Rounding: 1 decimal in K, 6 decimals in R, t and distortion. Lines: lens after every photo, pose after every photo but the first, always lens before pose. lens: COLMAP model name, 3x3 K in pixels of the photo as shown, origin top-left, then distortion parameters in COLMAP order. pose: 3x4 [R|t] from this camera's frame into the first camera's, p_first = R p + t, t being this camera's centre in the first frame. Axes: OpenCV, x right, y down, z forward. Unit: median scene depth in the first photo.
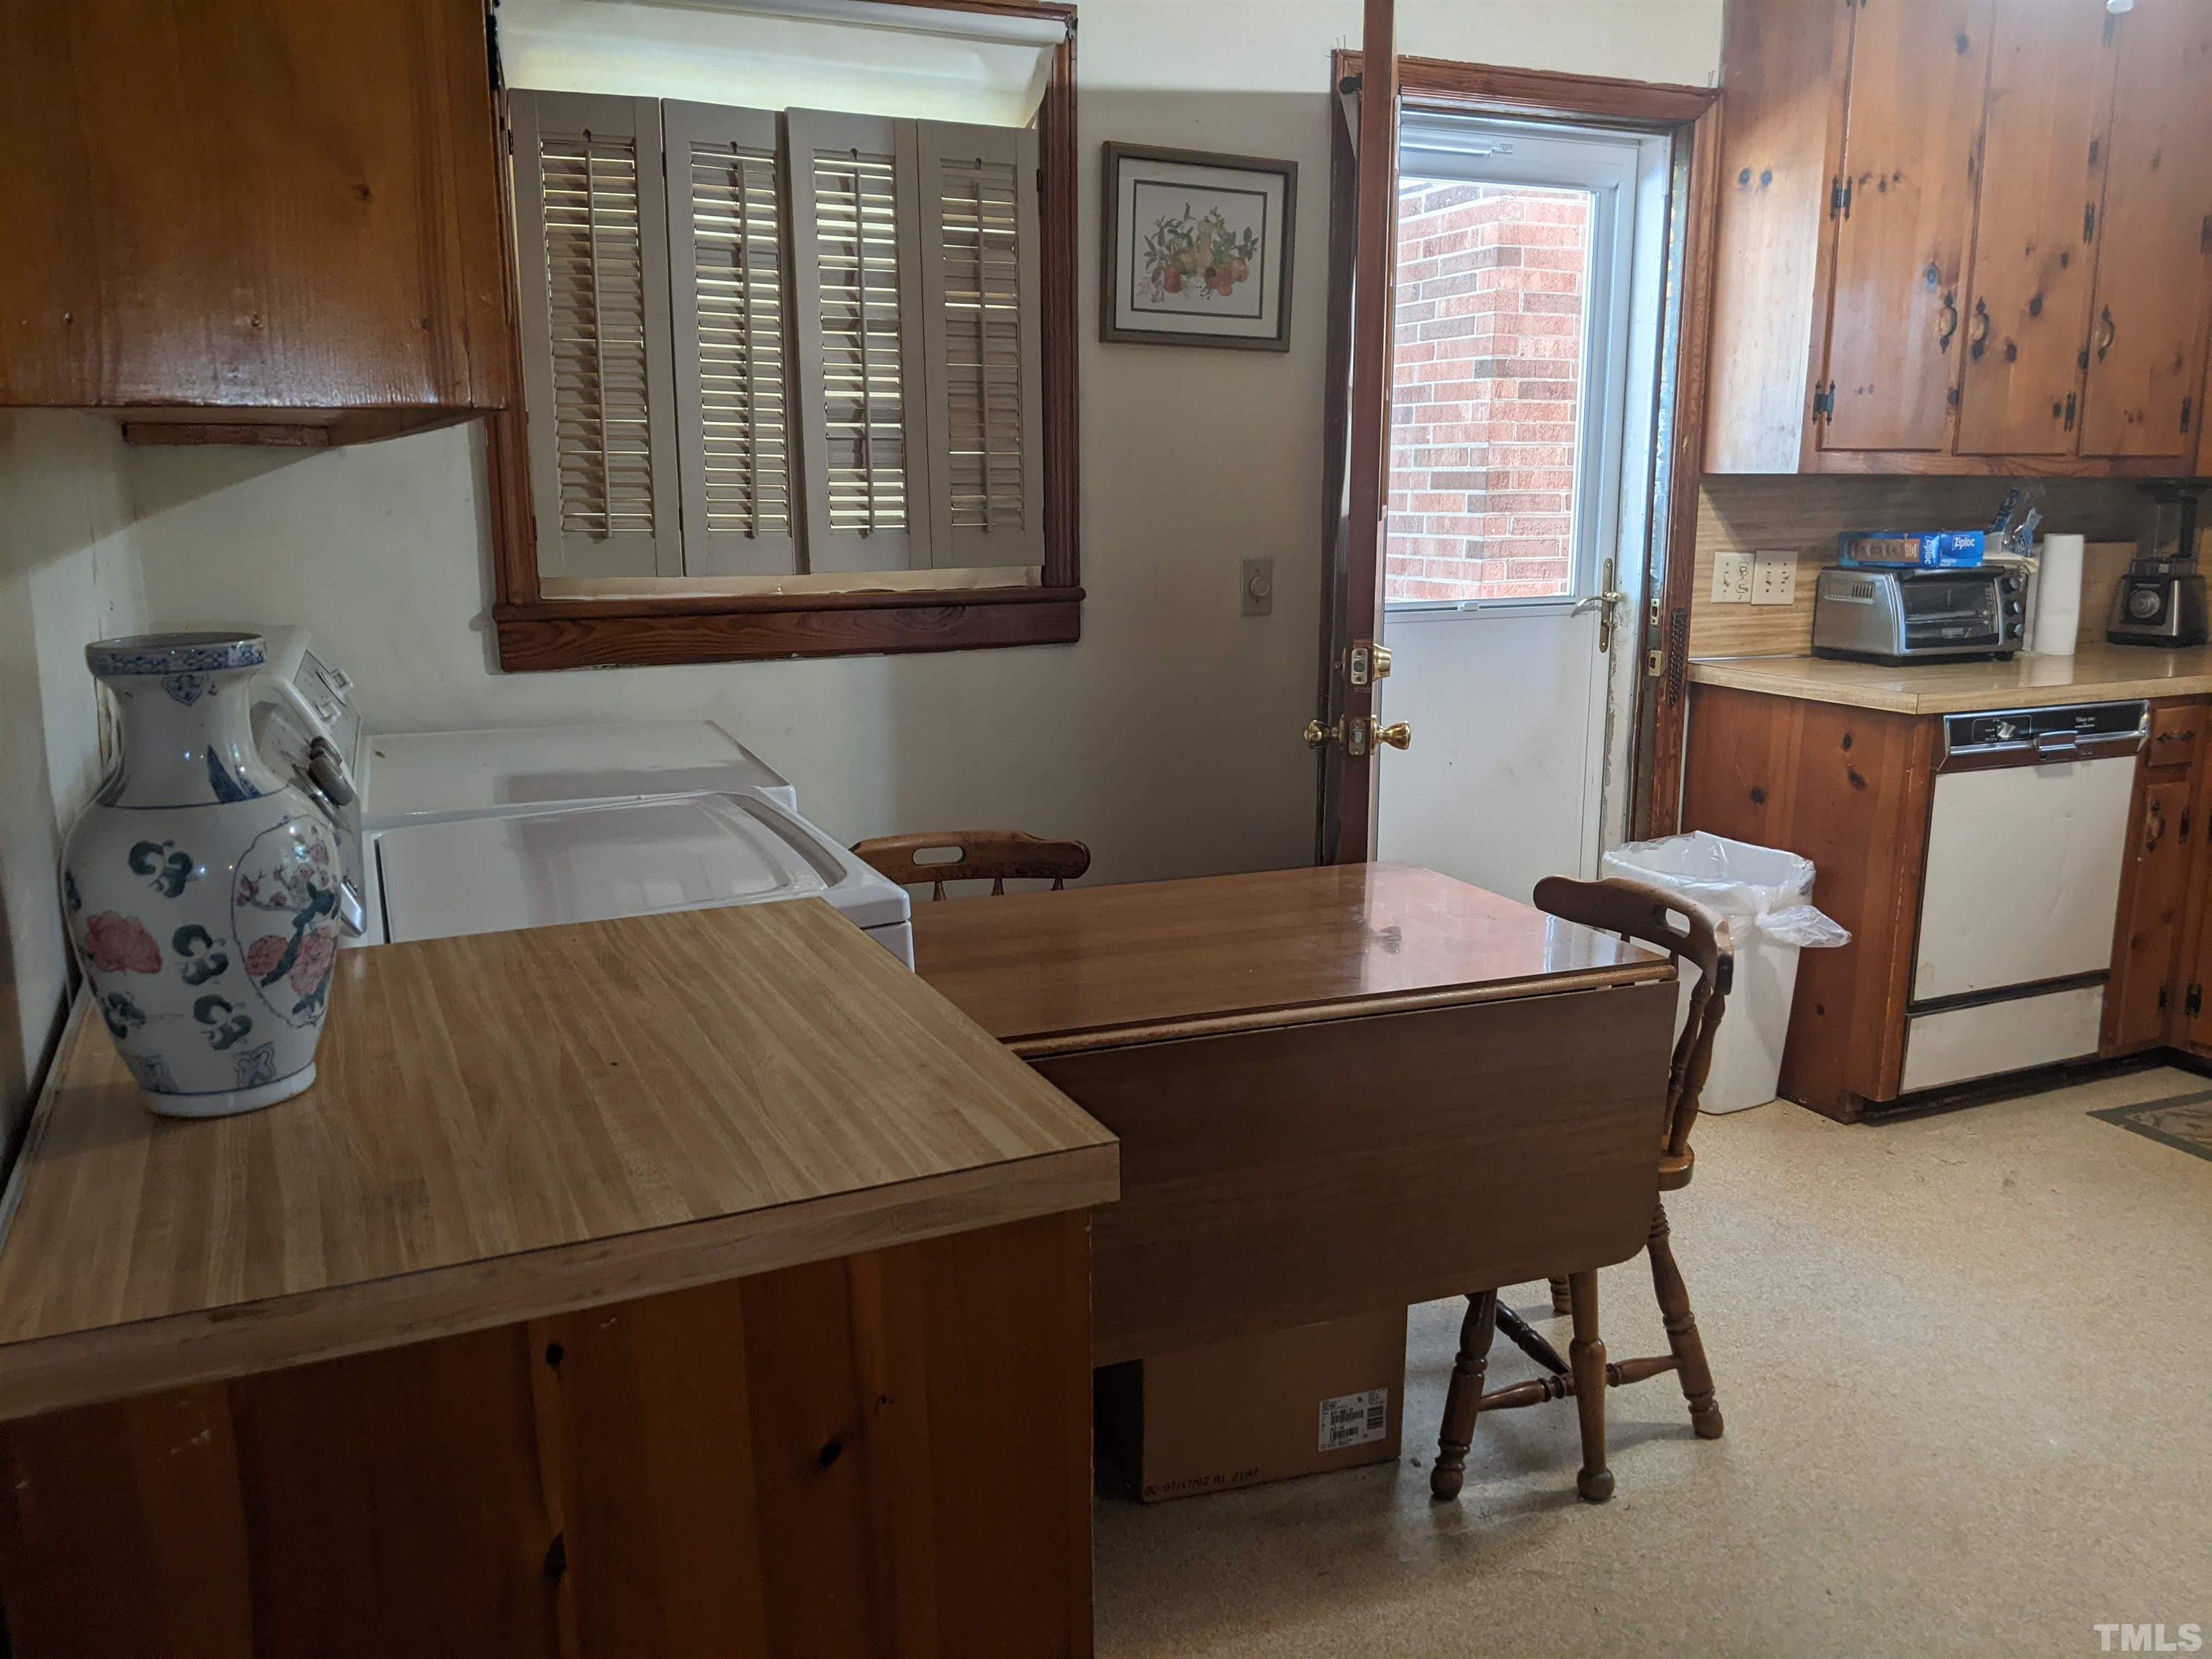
lens RADIAL K [[1766.7, 0, 1113.6], [0, 1766.7, 831.5], [0, 0, 1]] dist [0.071885, -0.114448]
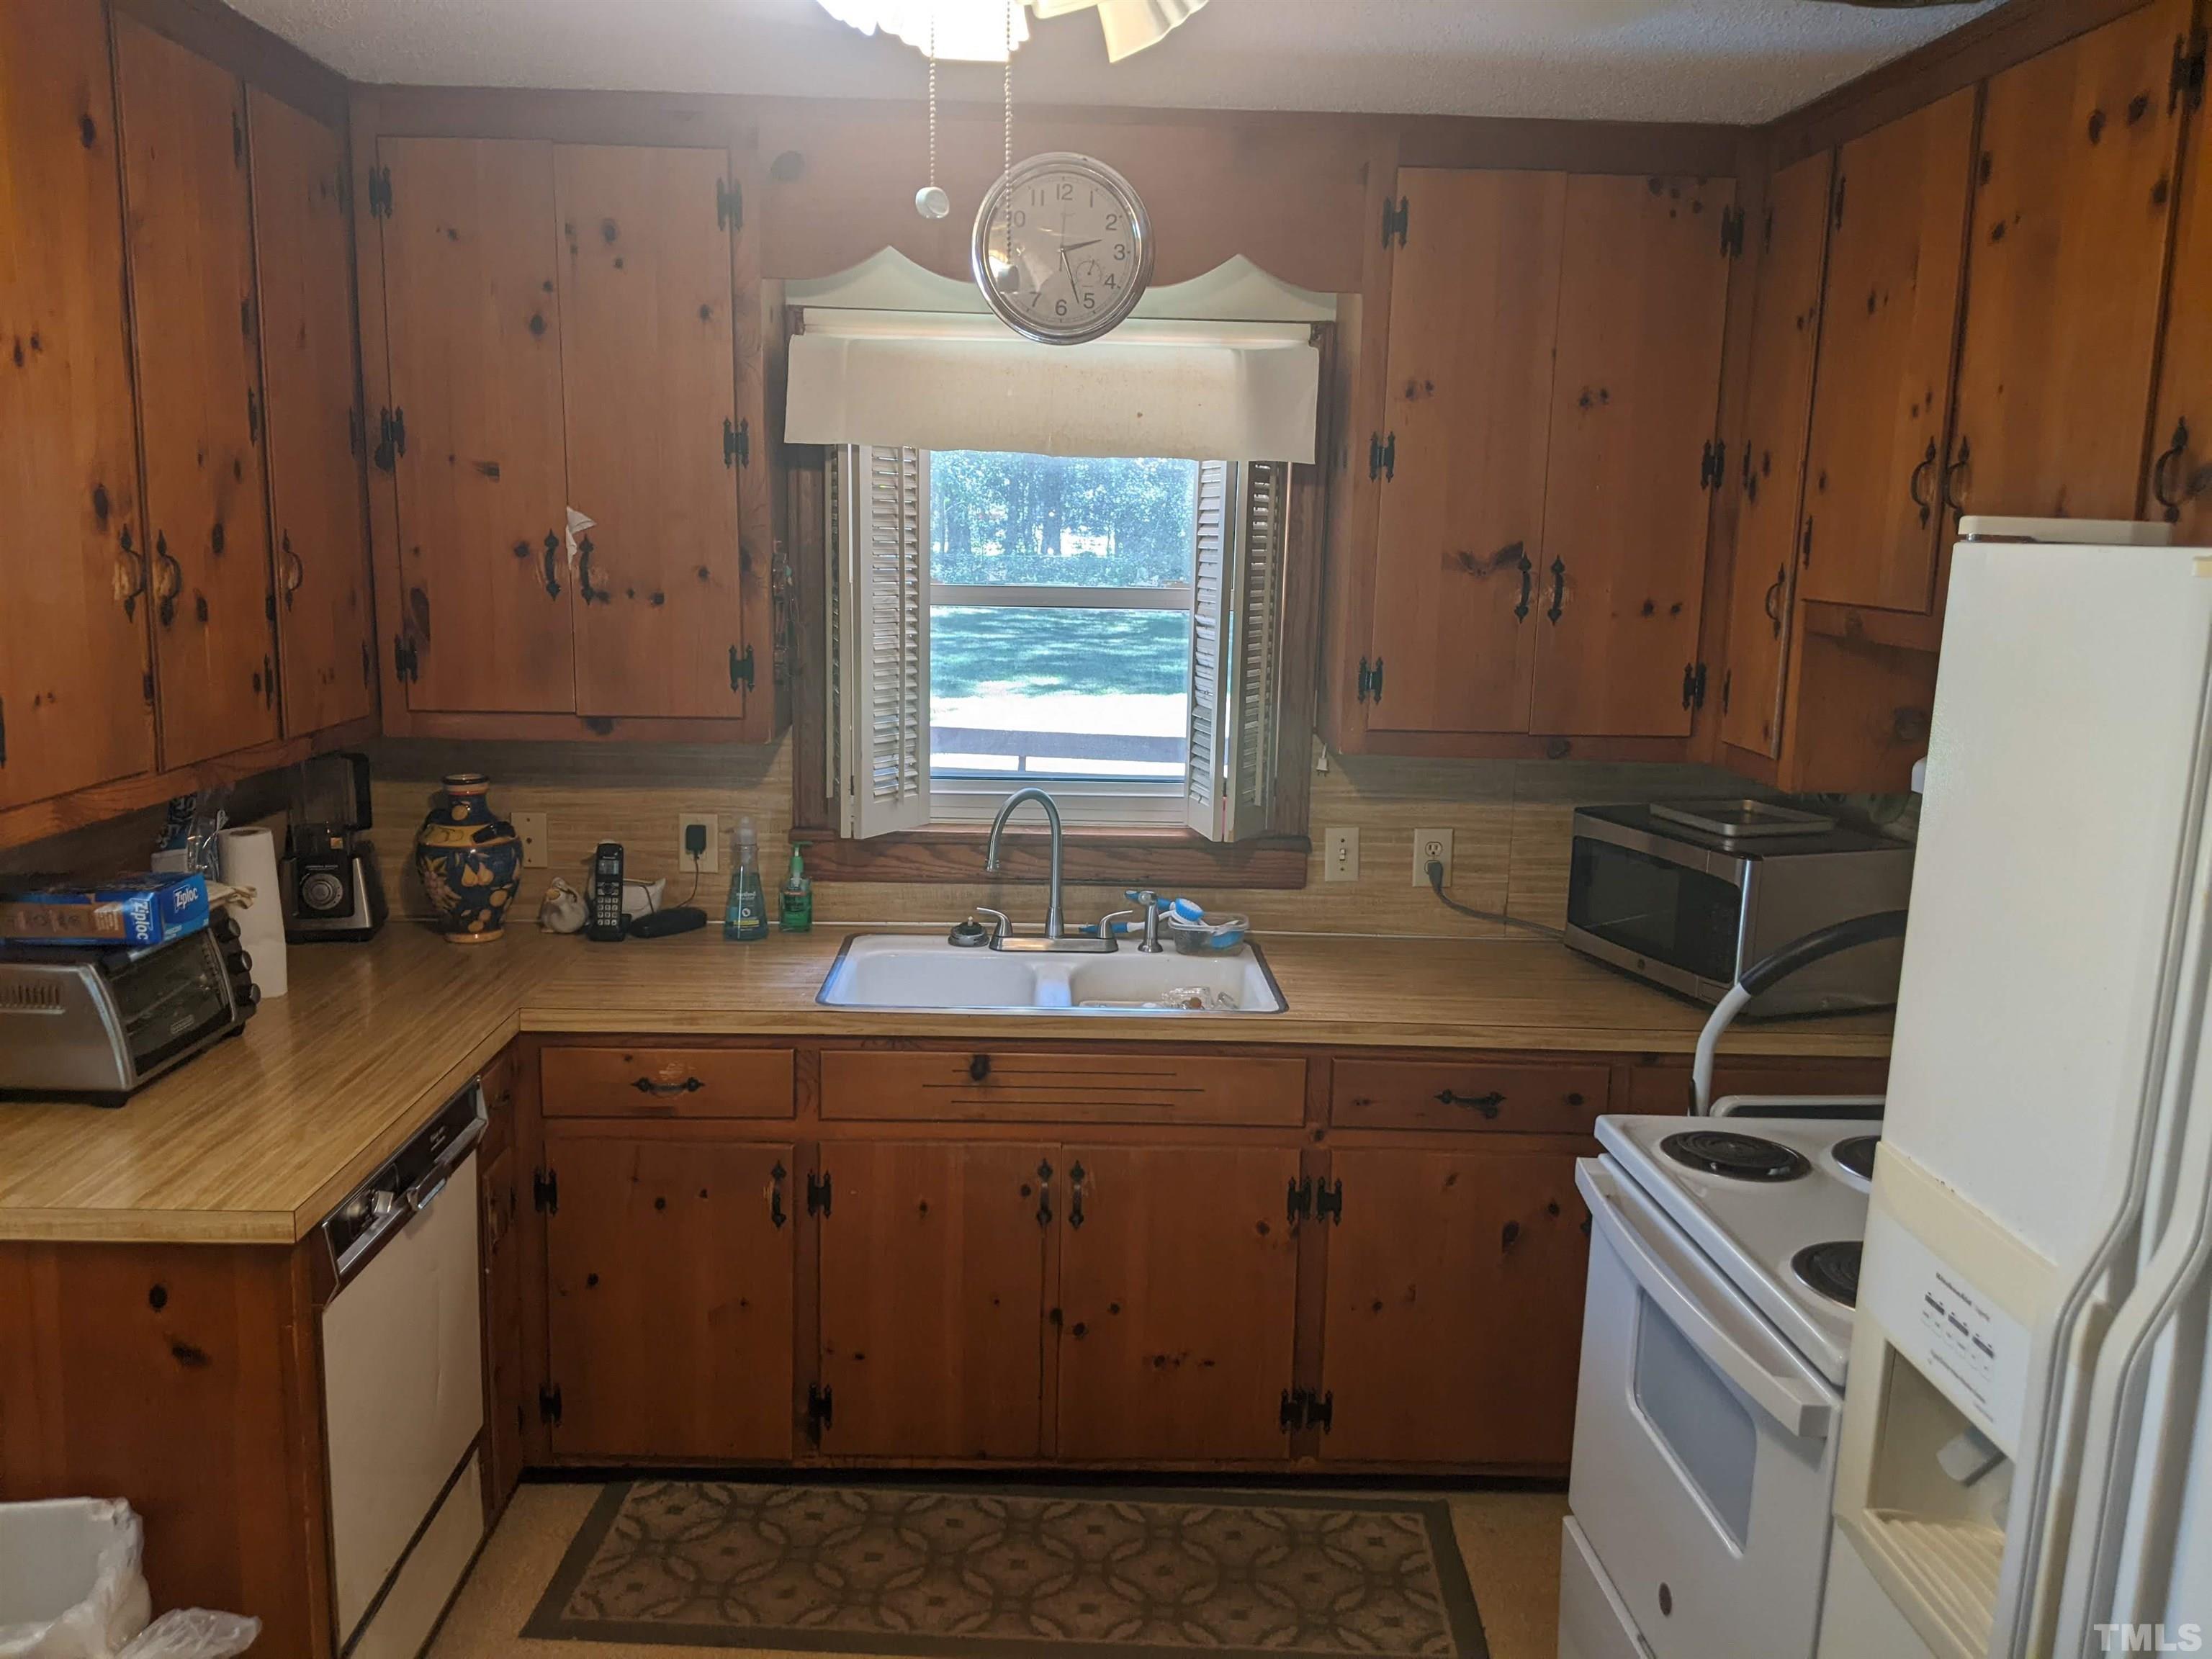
lens RADIAL K [[1766.7, 0, 1109.1], [0, 1766.7, 816.2], [0, 0, 1]] dist [0.071885, -0.114448]
pose [[0.385945, -0.147555, 0.910645, 0.017259], [0.158610, 0.983040, 0.092064, -0.201130], [-0.908785, 0.108906, 0.402803, 0.436570]]
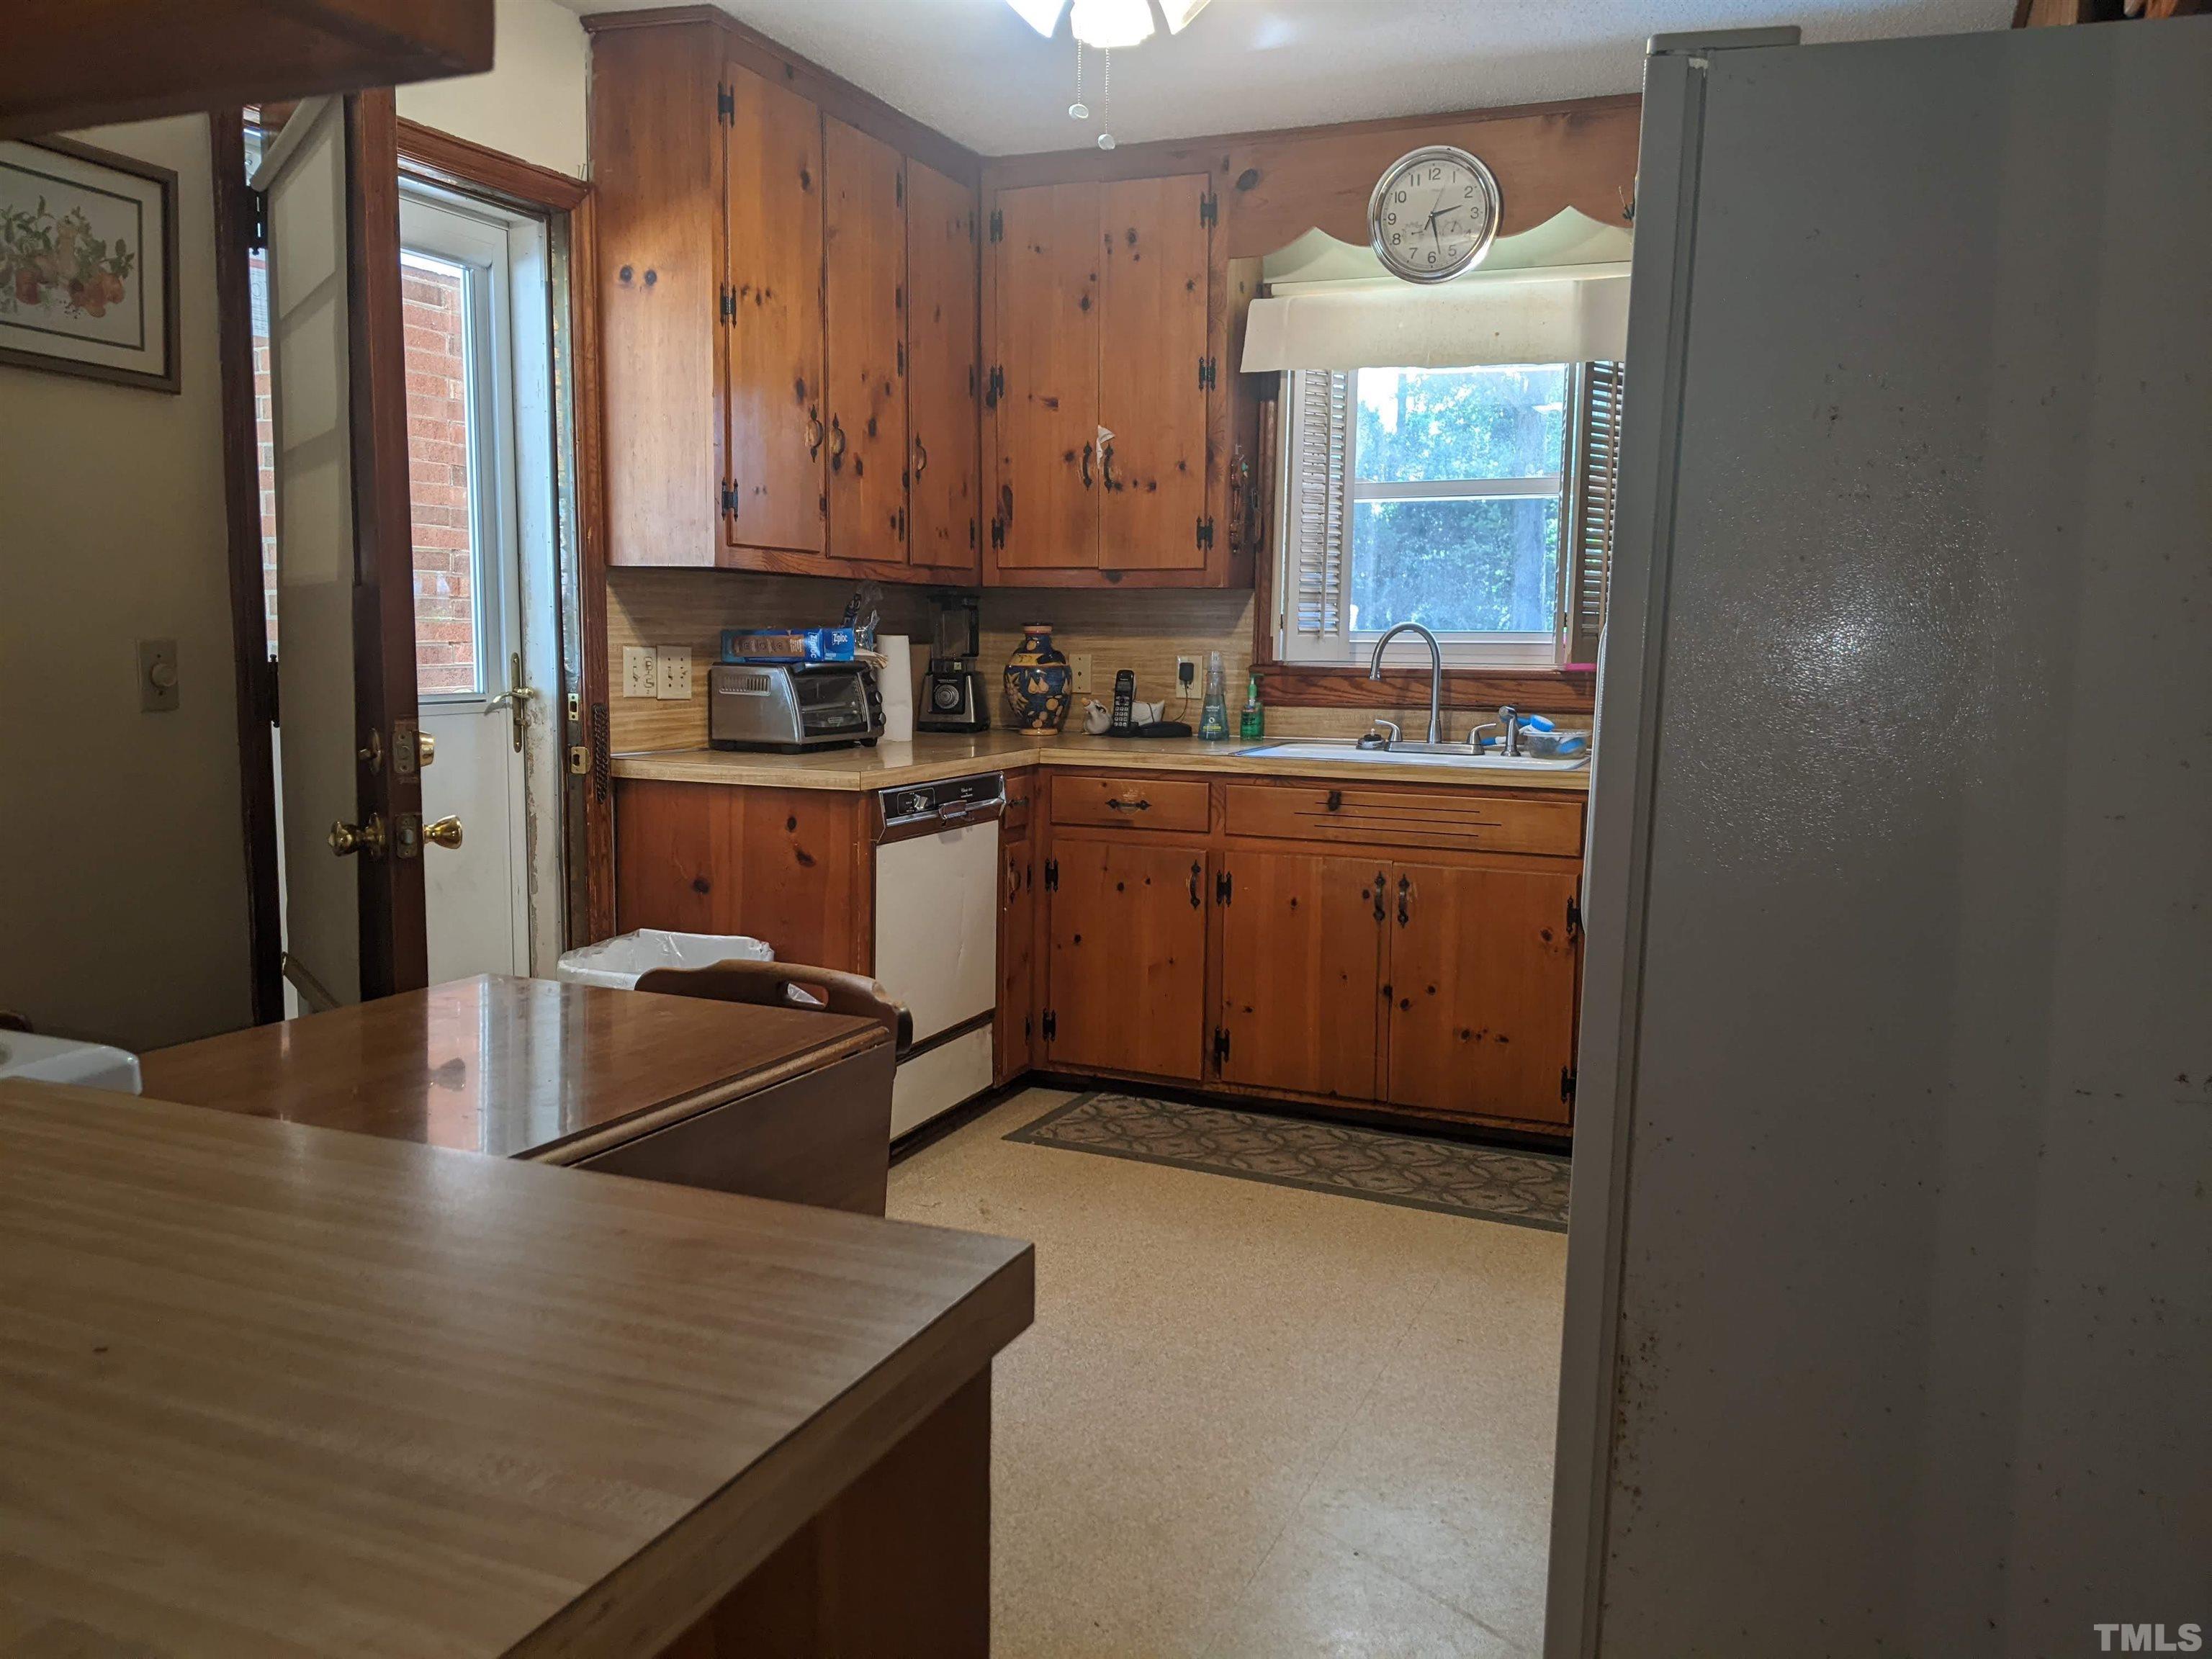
lens RADIAL K [[1766.7, 0, 1107.4], [0, 1766.7, 829.5], [0, 0, 1]] dist [0.071885, -0.114448]
pose [[0.733019, -0.068683, 0.676732, -0.145099], [0.123002, 0.991872, -0.032565, 0.009259], [-0.668995, 0.107111, 0.735509, 0.112330]]
